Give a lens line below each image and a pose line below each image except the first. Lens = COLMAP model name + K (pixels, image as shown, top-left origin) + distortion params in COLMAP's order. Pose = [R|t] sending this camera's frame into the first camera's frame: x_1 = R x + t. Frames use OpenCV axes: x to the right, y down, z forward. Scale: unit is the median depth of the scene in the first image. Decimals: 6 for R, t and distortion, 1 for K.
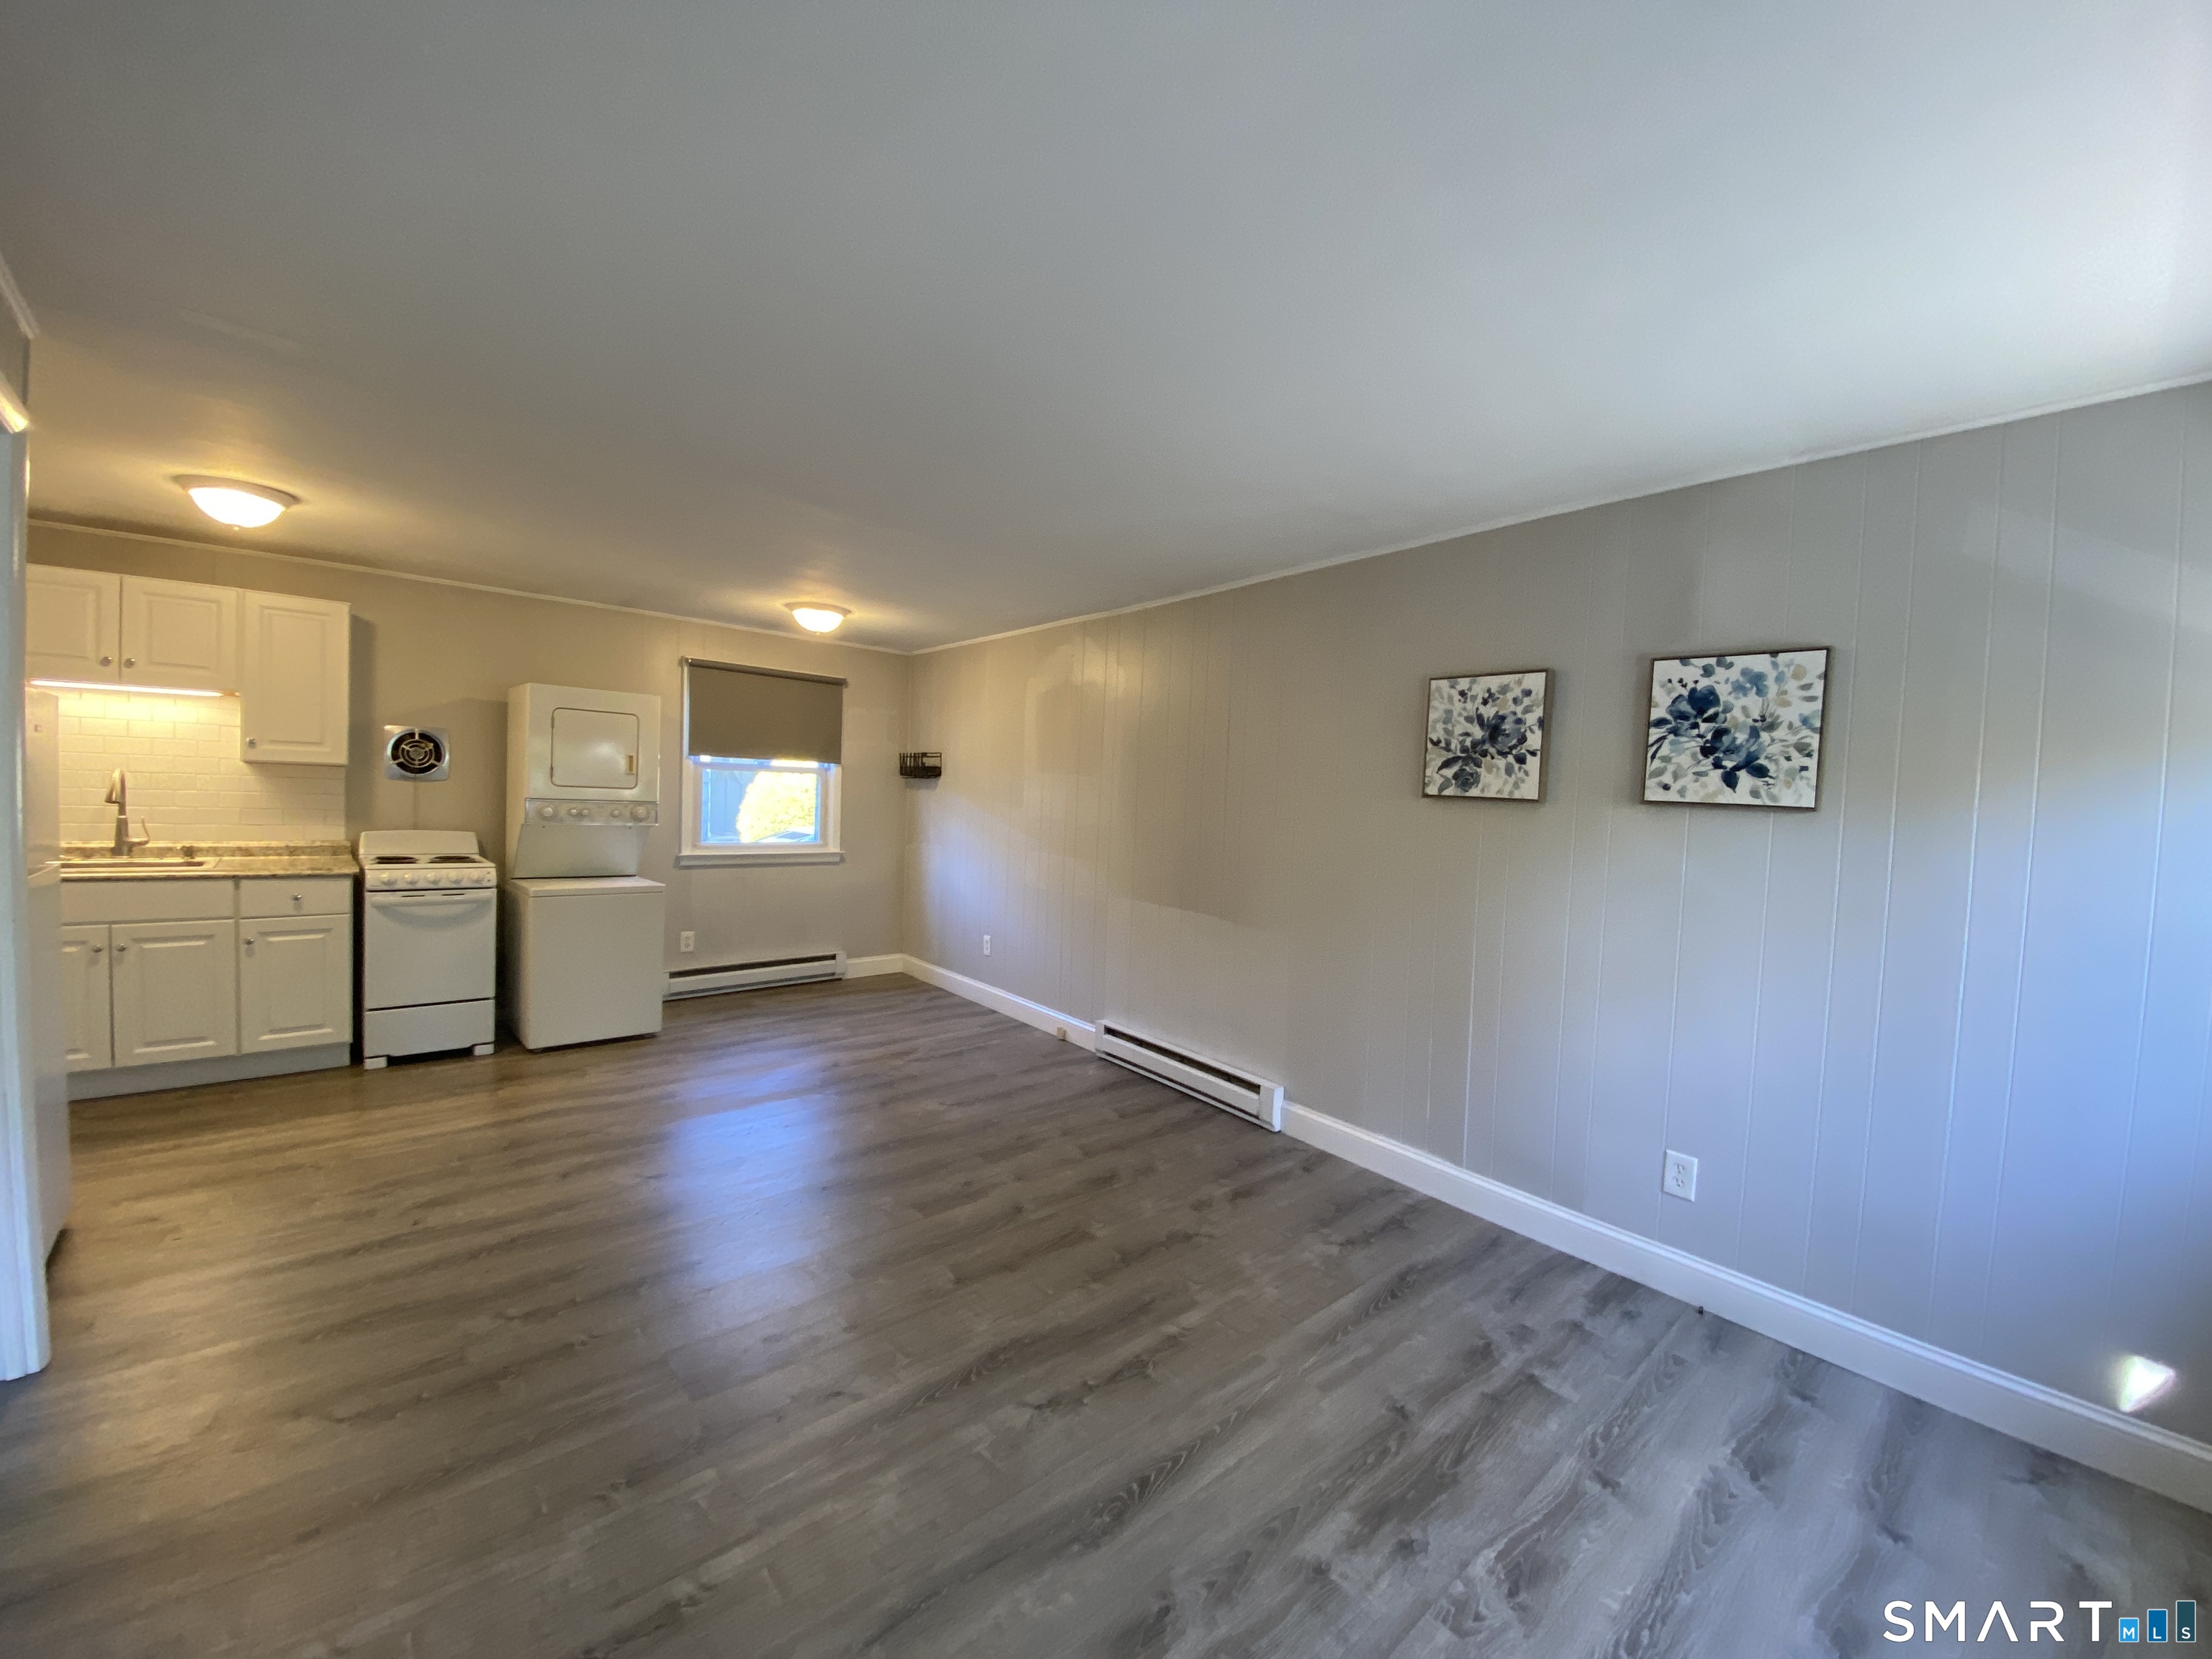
lens RADIAL K [[919.5, 0, 1106.0], [0, 919.5, 829.5], [0, 0, 1]] dist [0.049588, -0.034222]
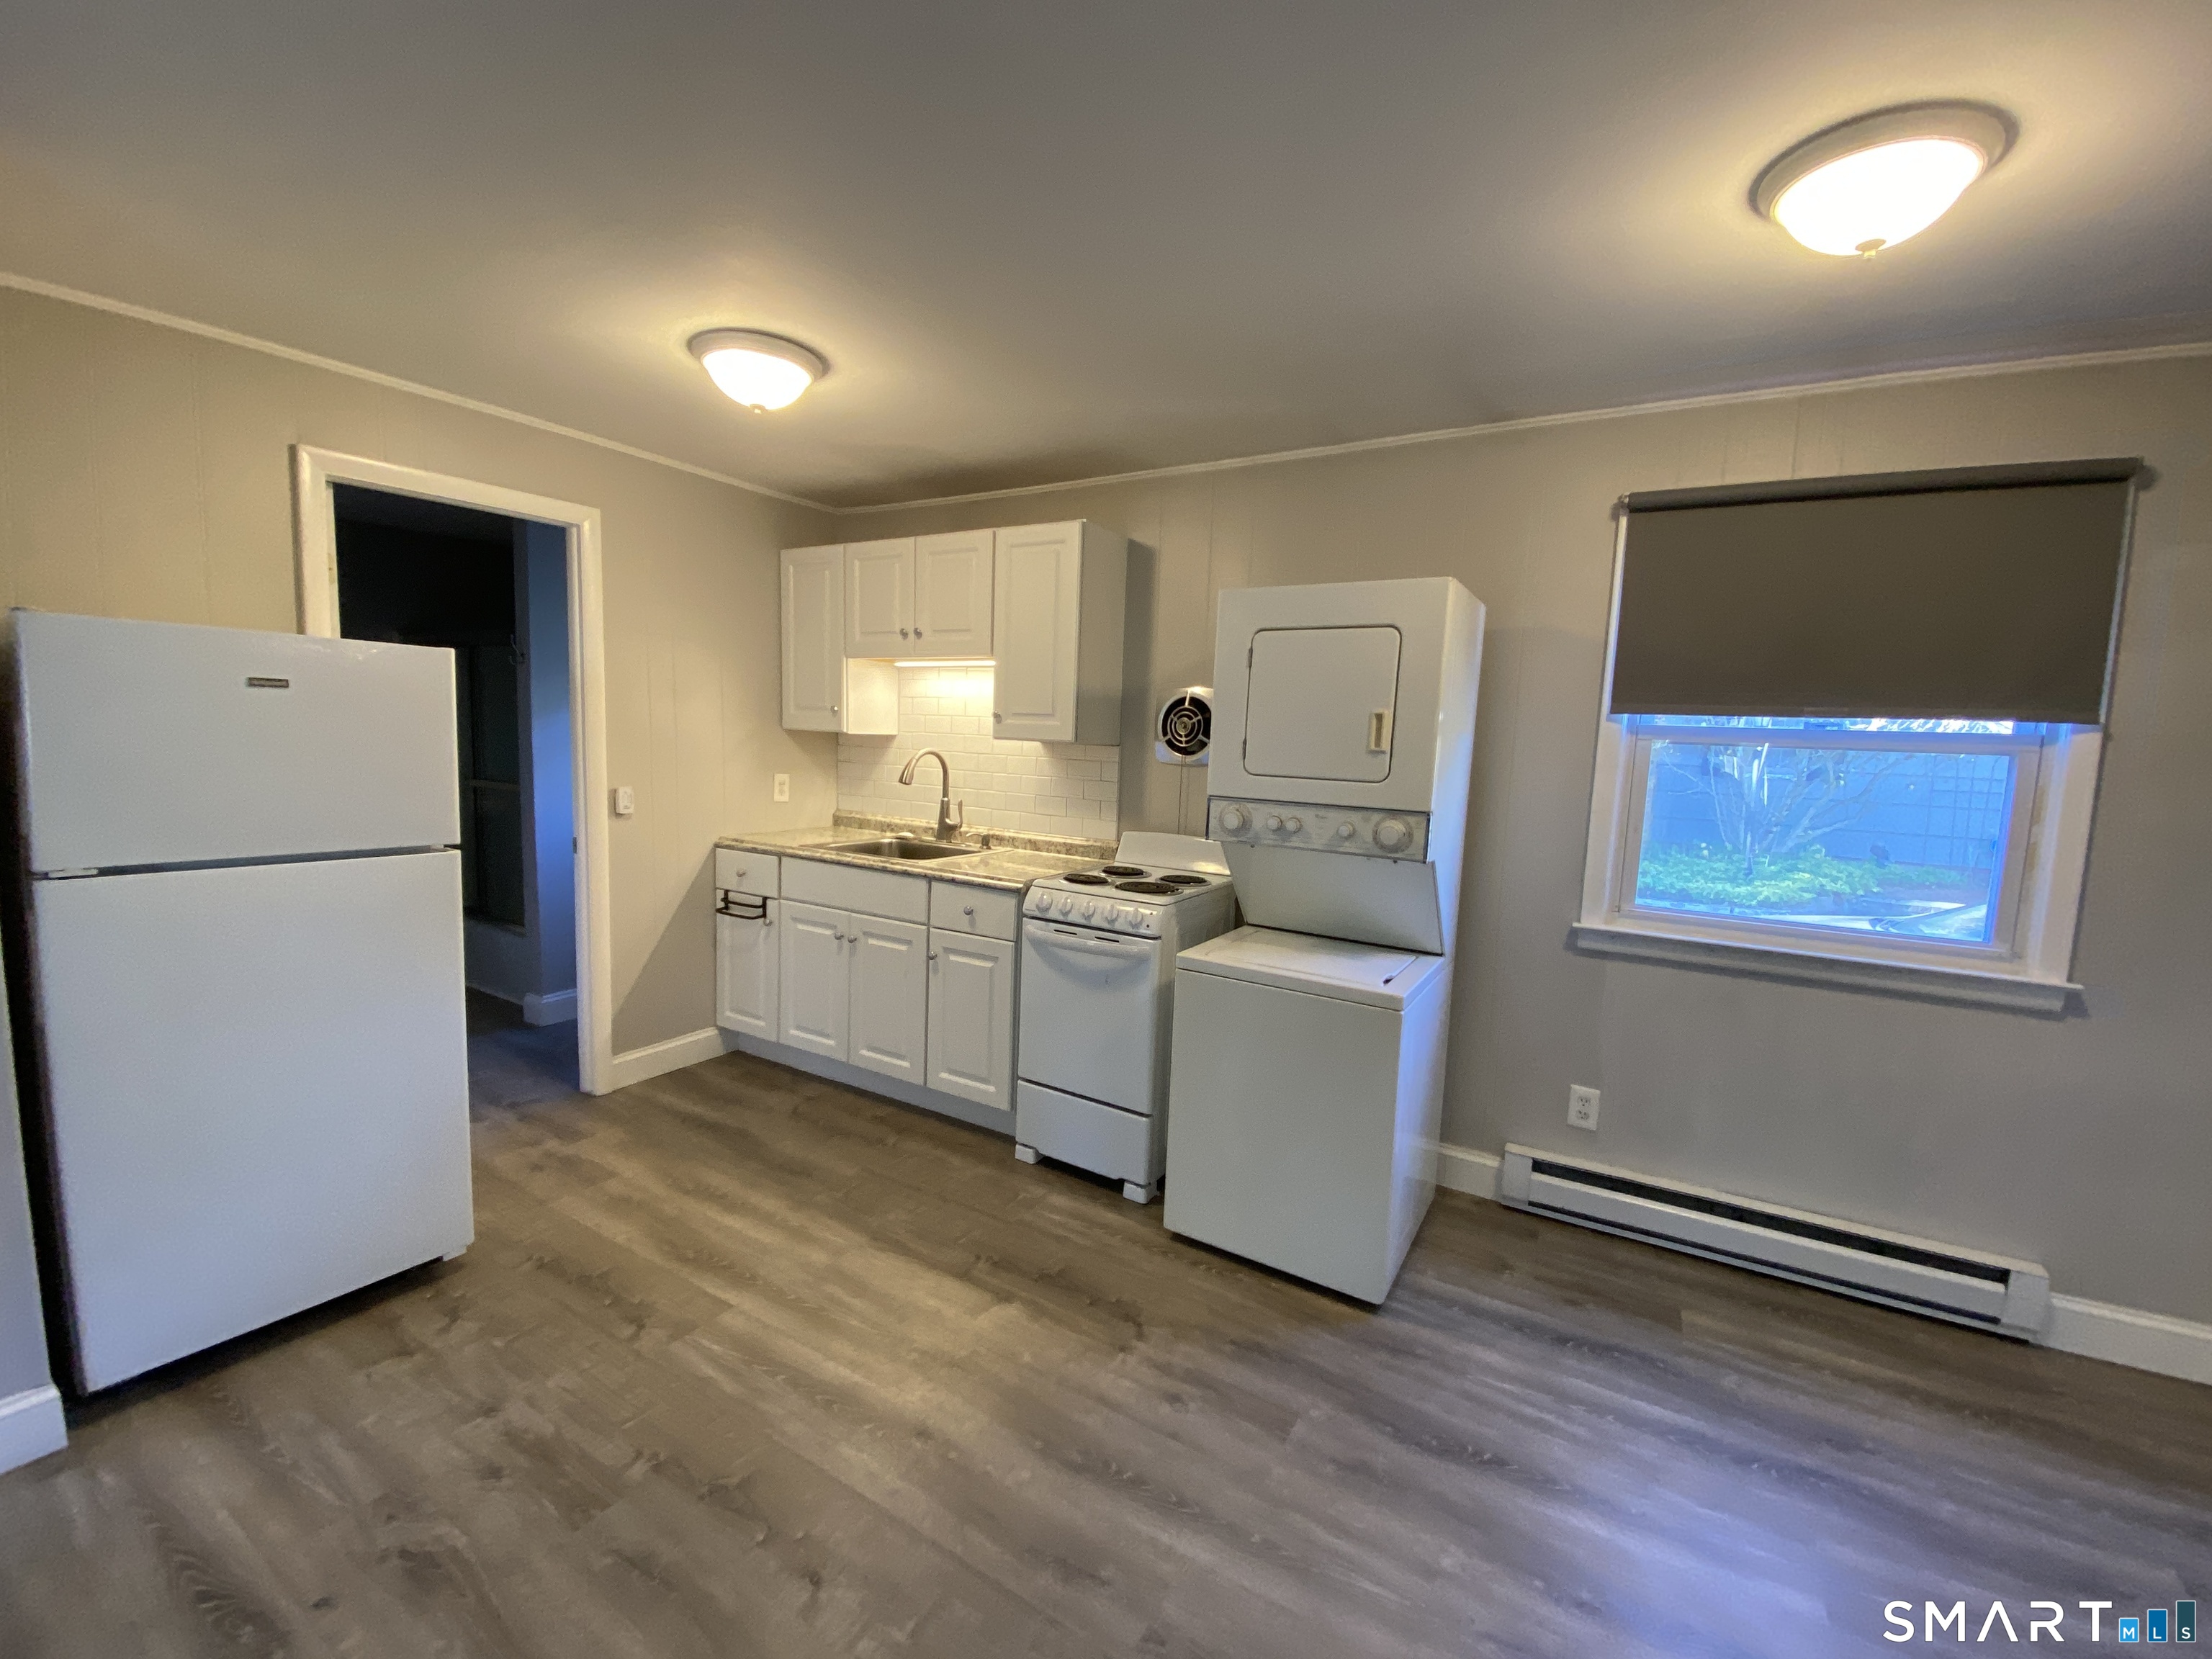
lens RADIAL K [[895.6, 0, 1097.7], [0, 895.6, 833.9], [0, 0, 1]] dist [0.033141, -0.030583]
pose [[0.287445, 0.075801, -0.954793, -0.122897], [-0.067007, 0.996012, 0.058900, -0.040538], [0.955450, 0.047047, 0.291378, 0.842190]]
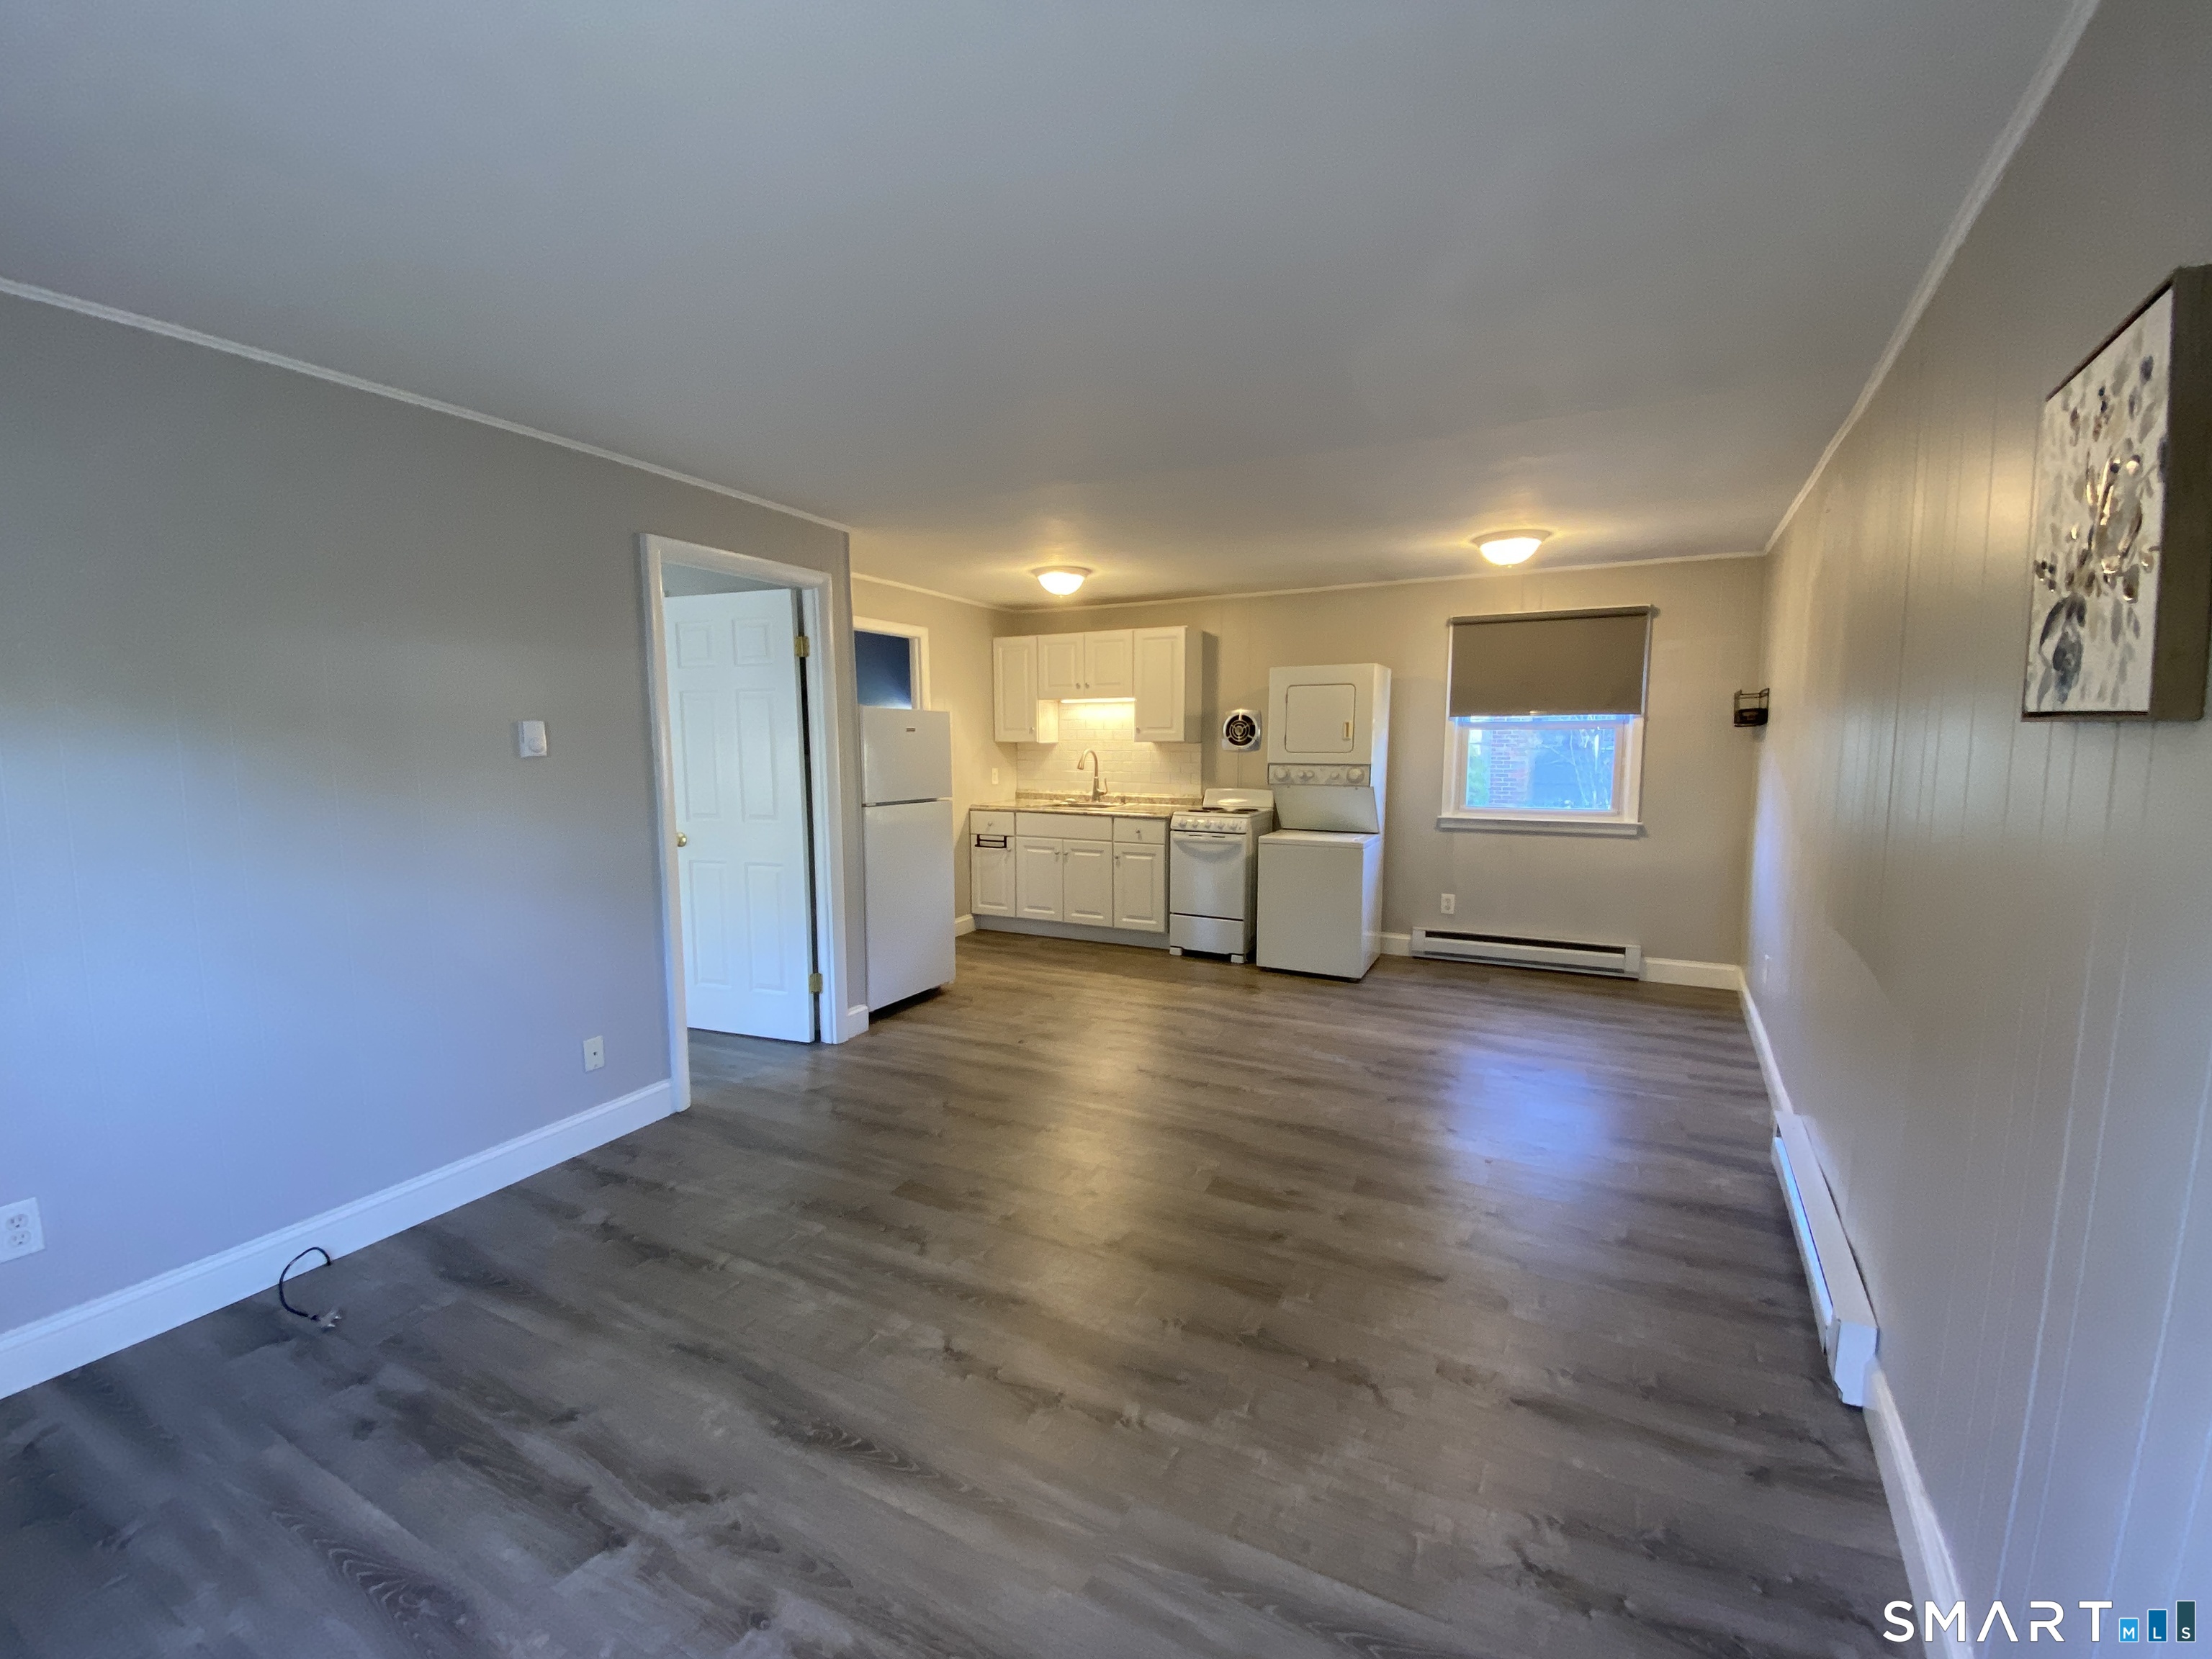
lens RADIAL K [[896.3, 0, 1081.7], [0, 896.3, 839.5], [0, 0, 1]] dist [0.024530, -0.020563]
pose [[0.342645, 0.065190, -0.937201, 0.435350], [-0.021050, 0.997872, 0.061714, -0.001143], [0.939229, -0.001418, 0.343288, 0.400256]]
